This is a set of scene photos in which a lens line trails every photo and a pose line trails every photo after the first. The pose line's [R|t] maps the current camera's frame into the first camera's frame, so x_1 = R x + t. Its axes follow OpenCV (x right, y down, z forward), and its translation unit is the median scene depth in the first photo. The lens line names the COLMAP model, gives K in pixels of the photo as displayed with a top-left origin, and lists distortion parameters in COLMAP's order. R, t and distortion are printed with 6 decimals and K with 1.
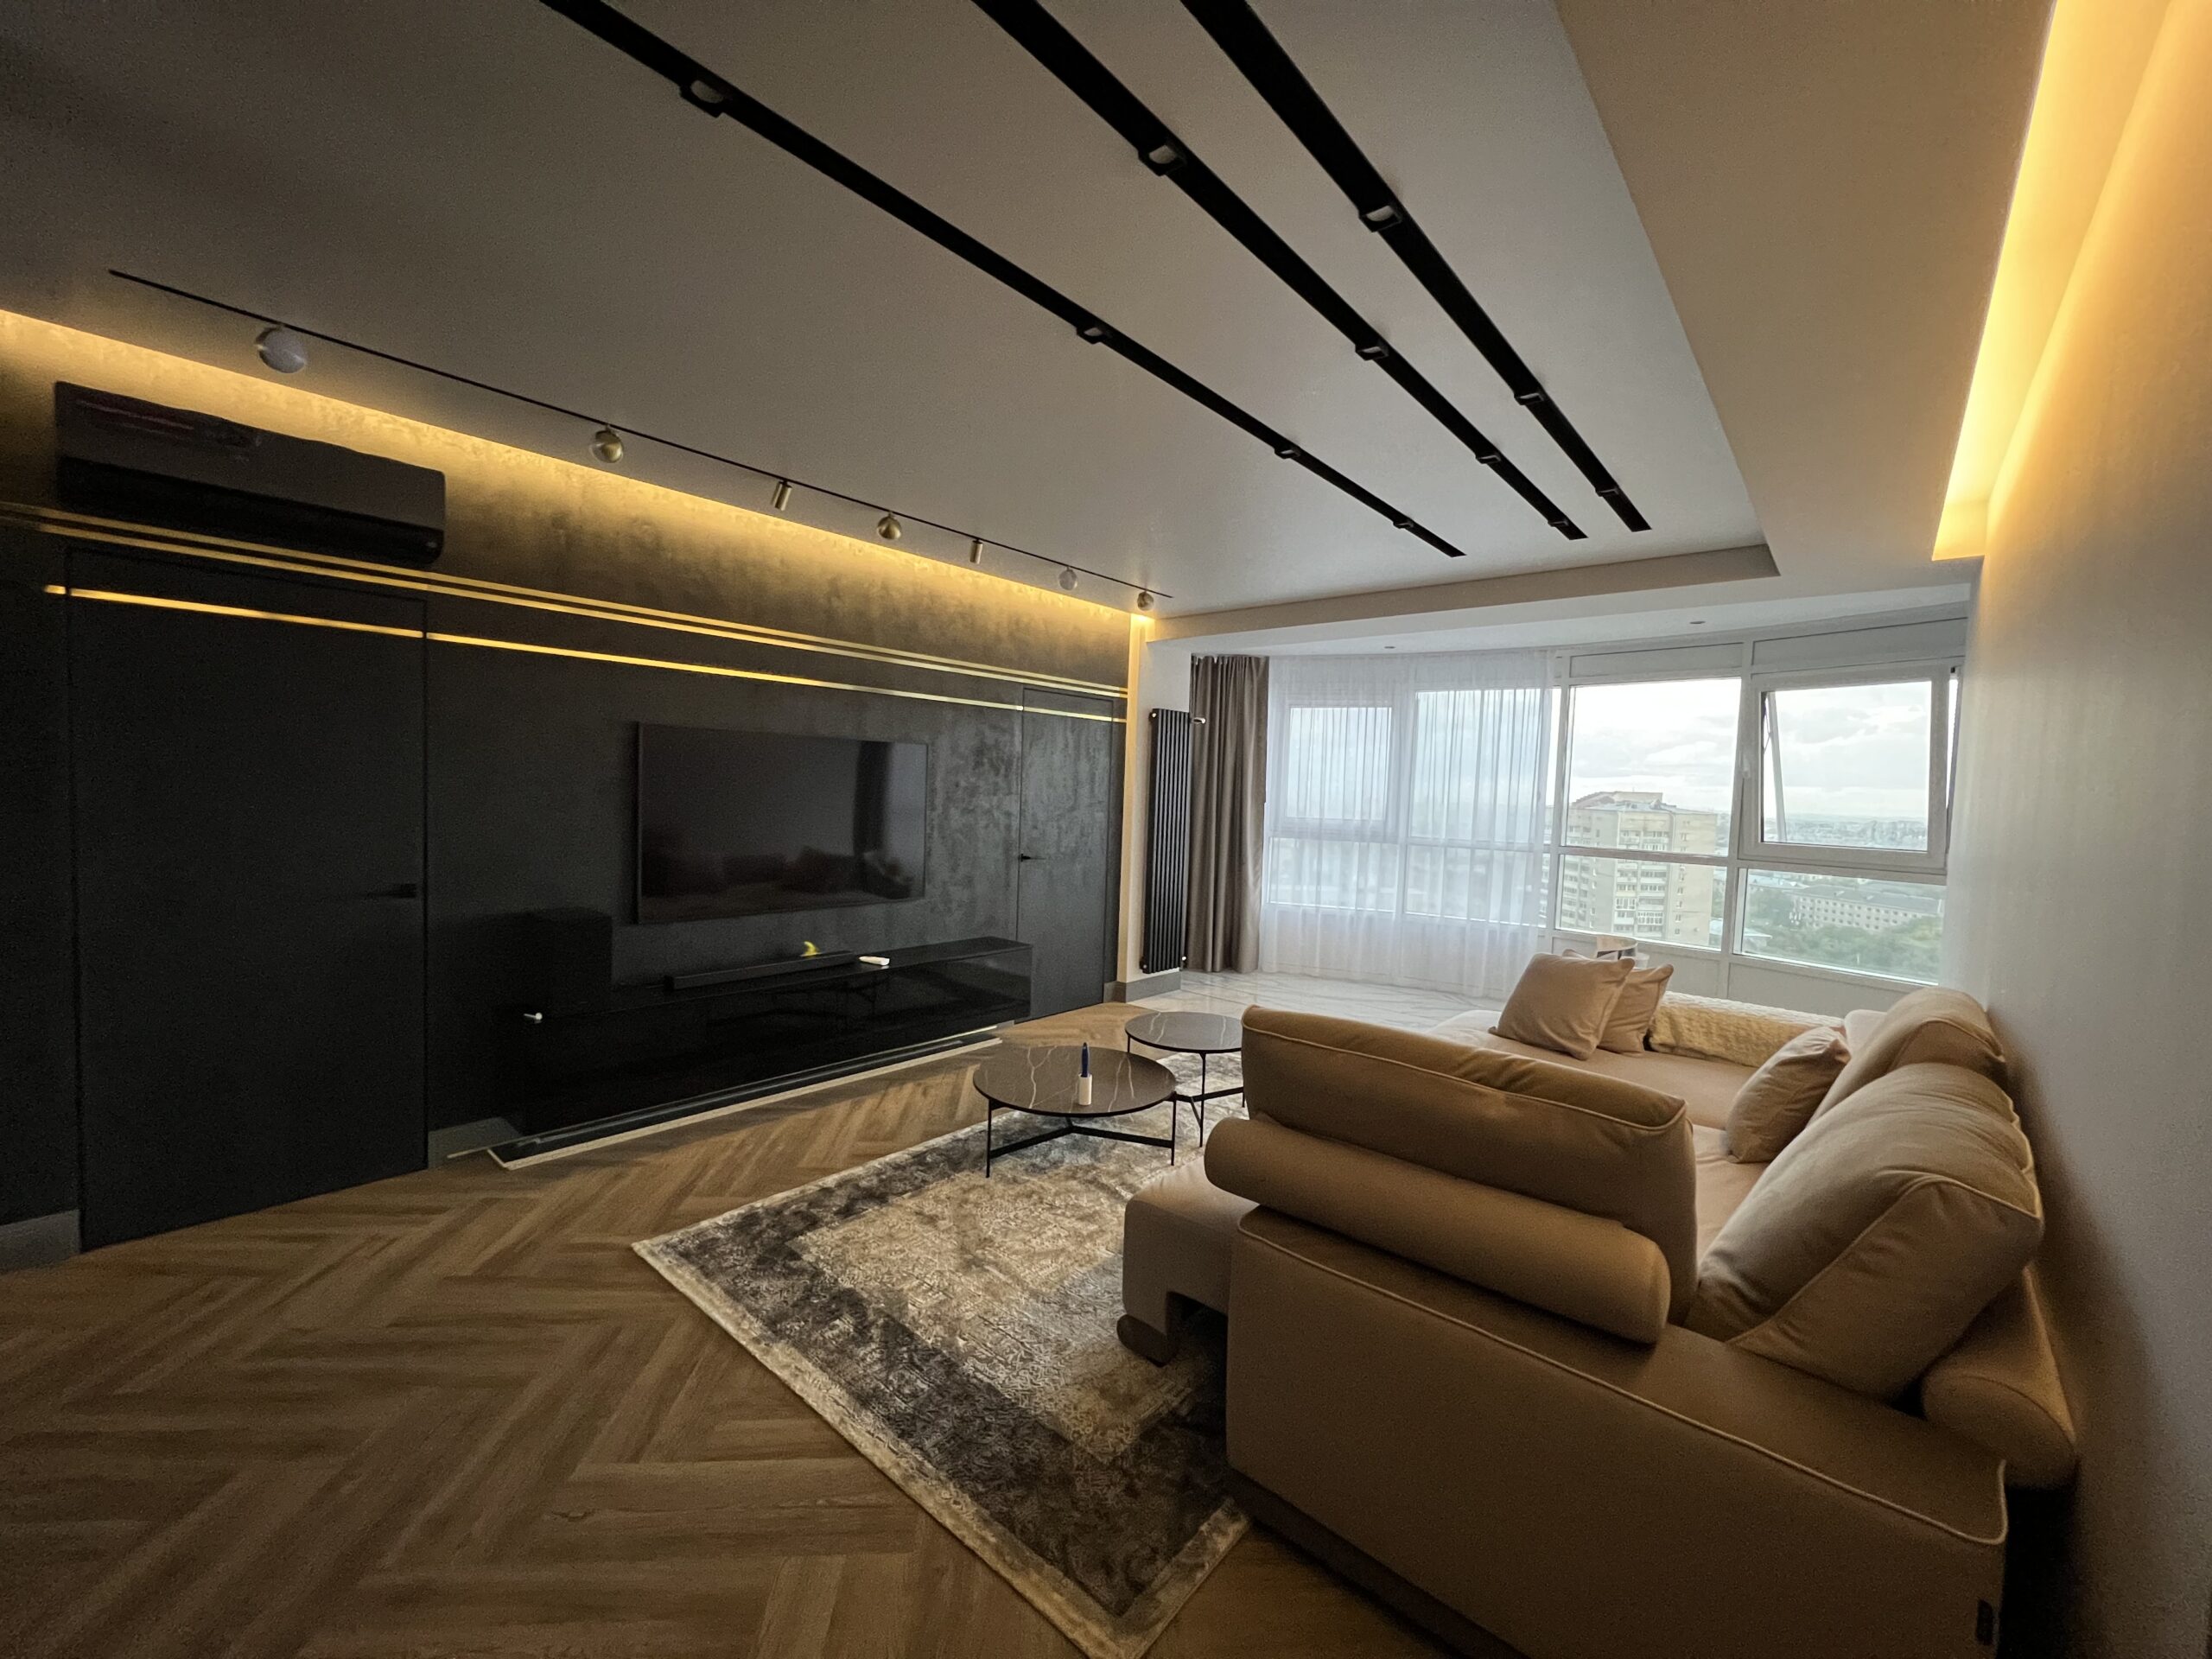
lens RADIAL K [[883.4, 0, 1104.8], [0, 883.4, 834.4], [0, 0, 1]] dist [-0.002440, 0.000416]
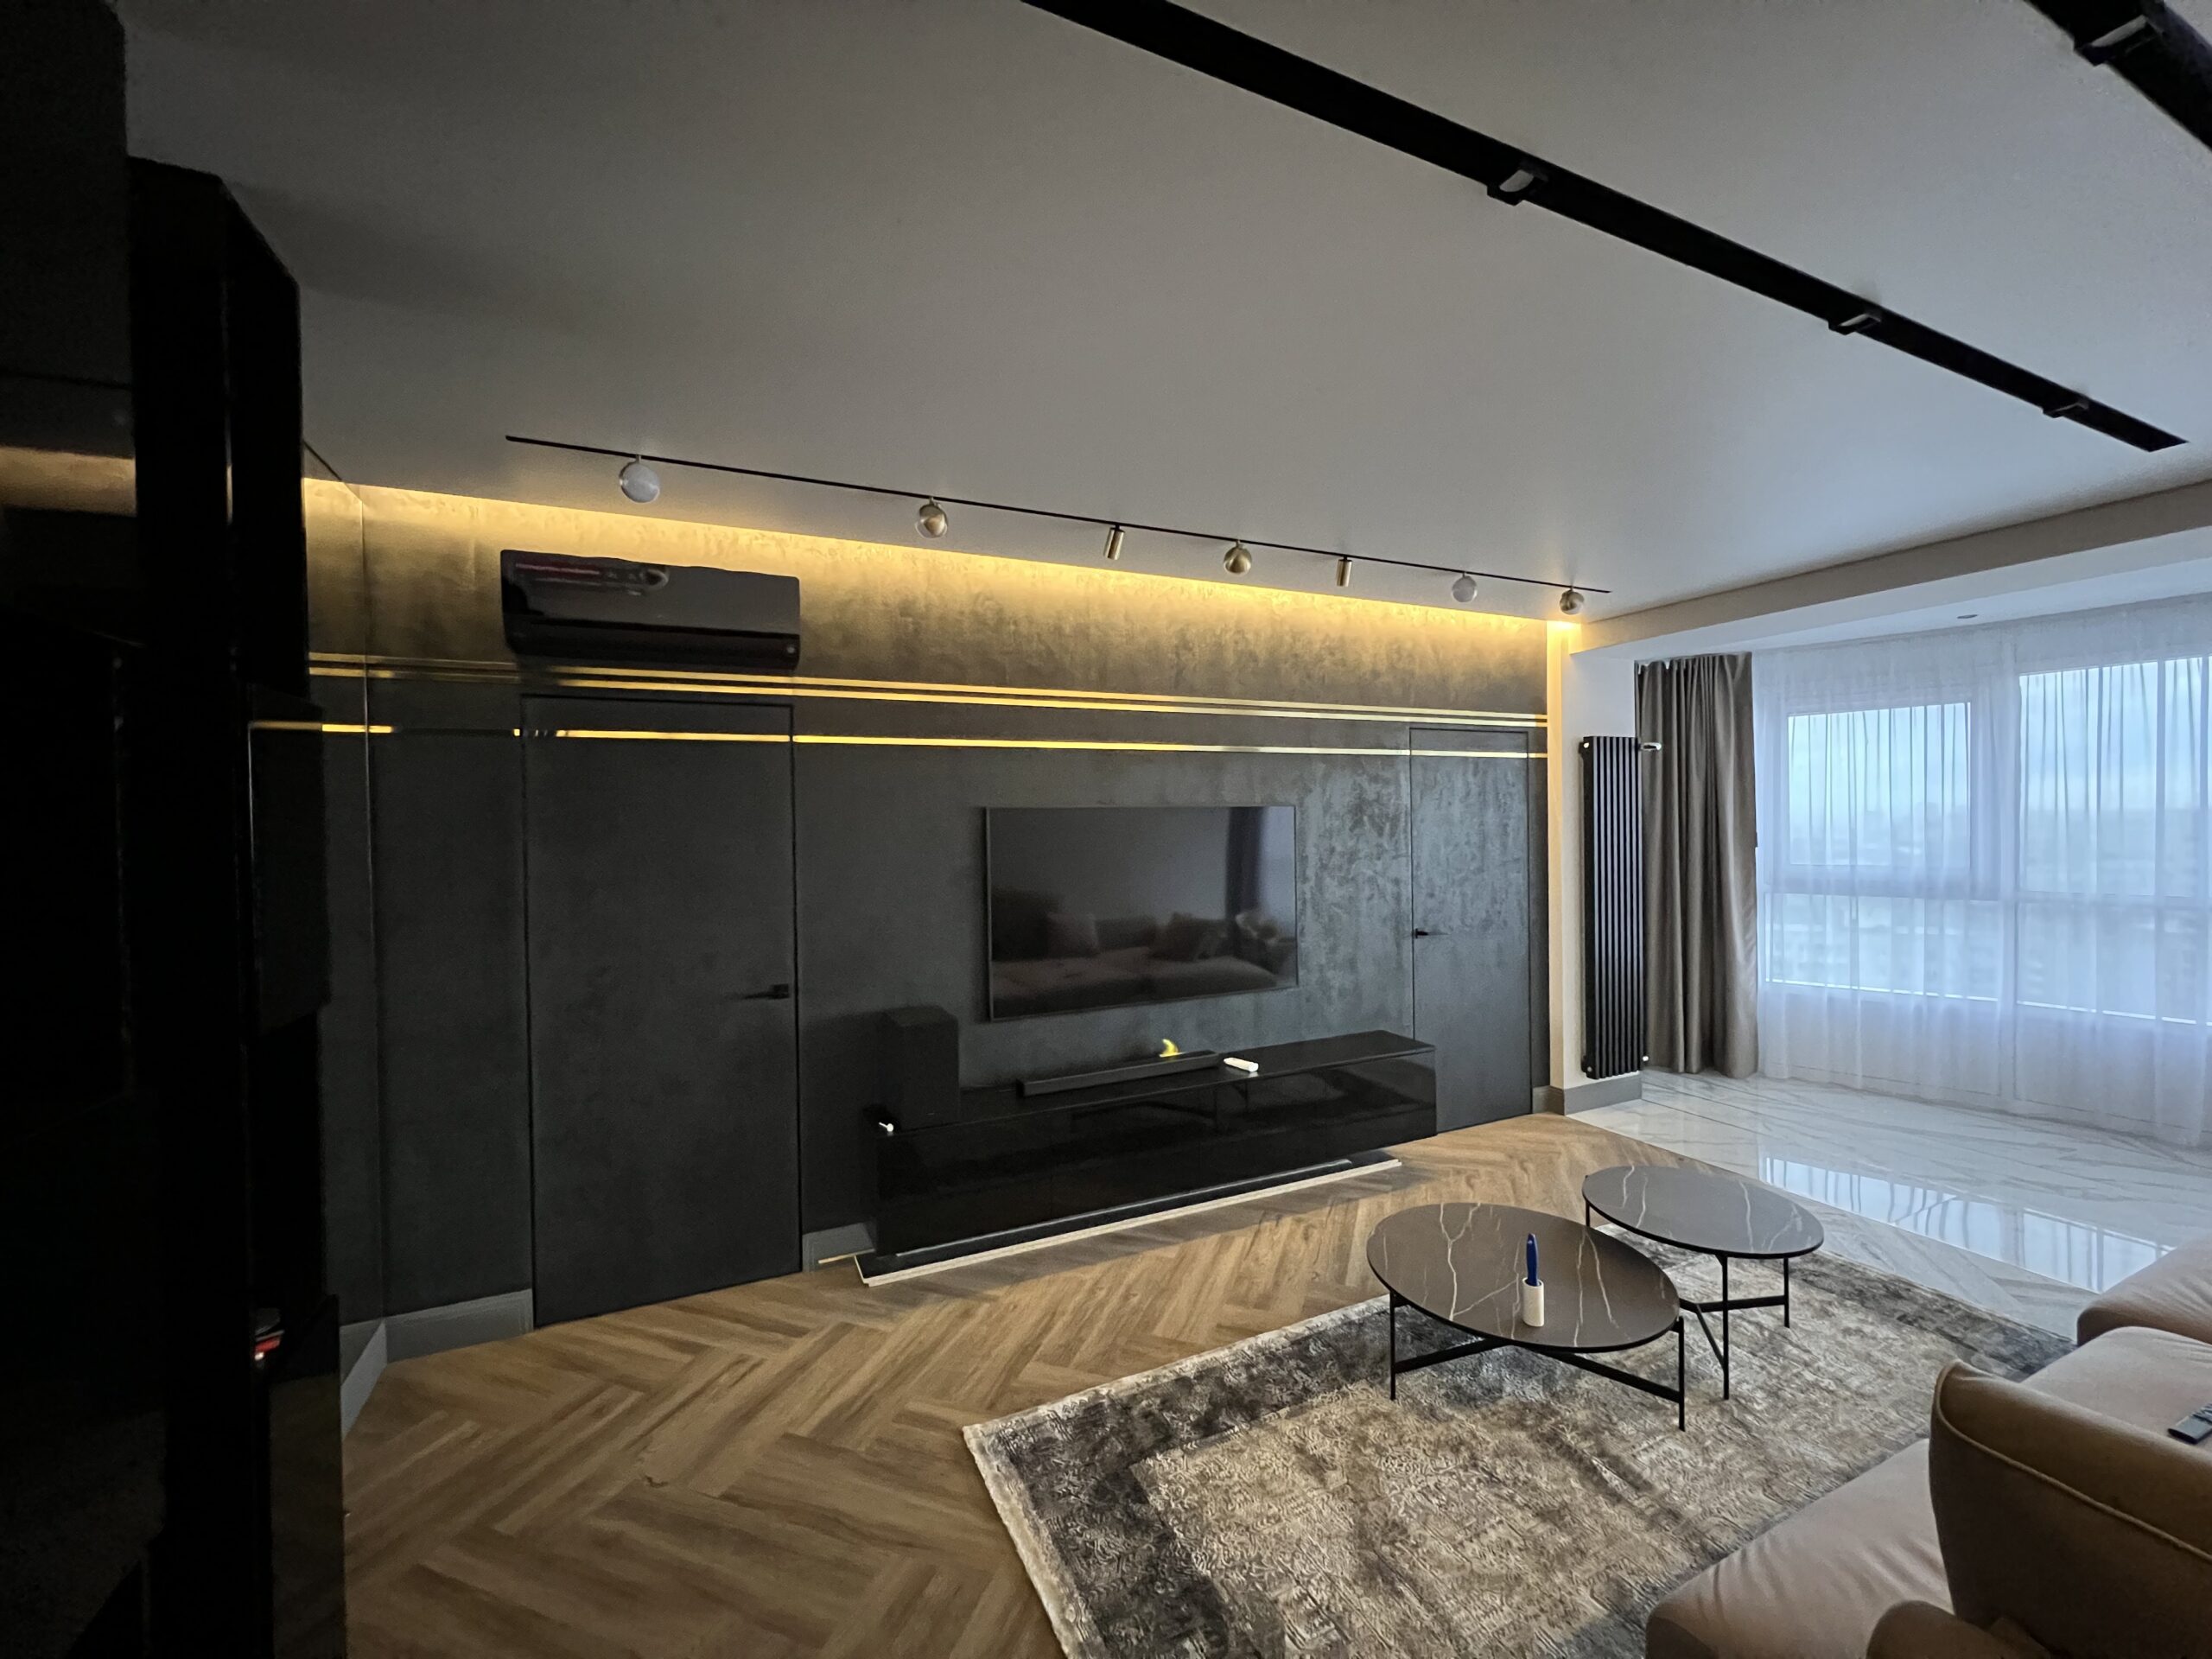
lens RADIAL K [[883.4, 0, 1104.8], [0, 883.4, 834.4], [0, 0, 1]] dist [-0.002440, 0.000416]
pose [[0.911290, -0.044185, -0.409388, -0.032074], [0.026283, 0.998440, -0.049256, -0.058542], [0.410926, 0.034126, 0.911030, 0.233662]]
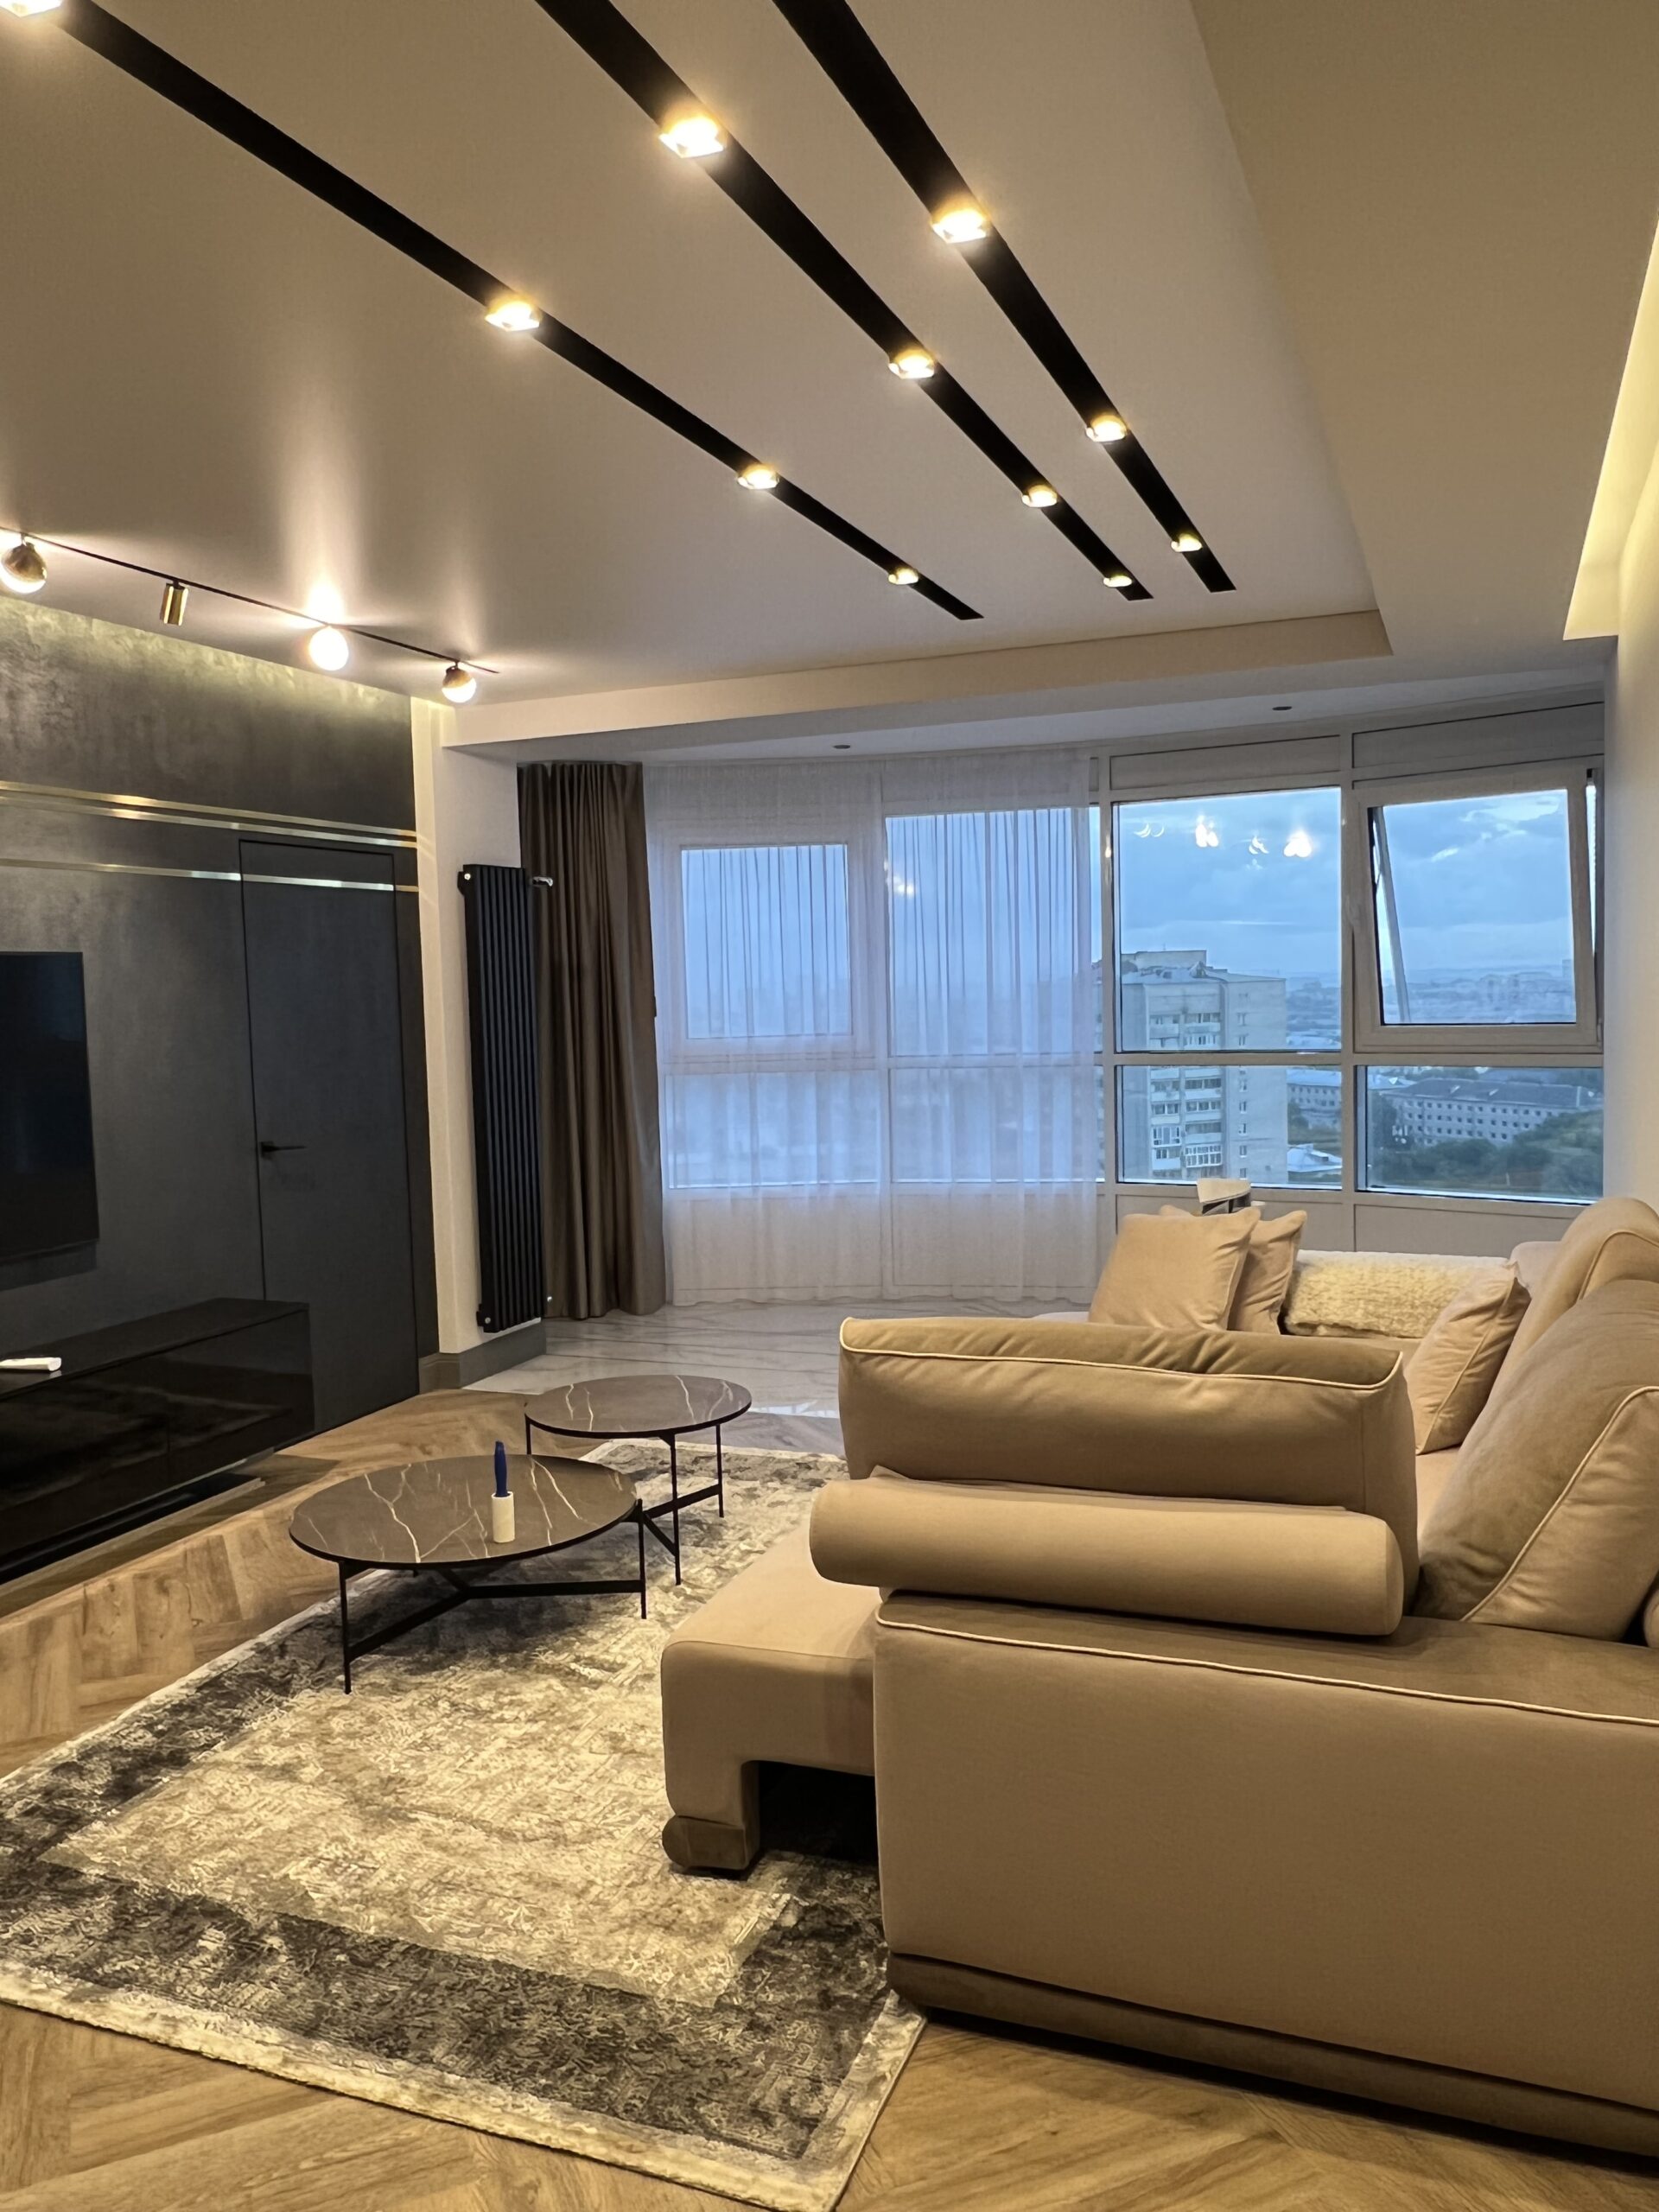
lens RADIAL K [[1659.4, 0, 818.9], [0, 1659.4, 1107.9], [0, 0, 1]] dist [-0.001503, -0.002242]
pose [[0.942541, -0.086938, 0.322581, -0.175332], [0.079703, 0.996183, 0.035596, -0.015145], [-0.324445, -0.007840, 0.945872, -0.156282]]
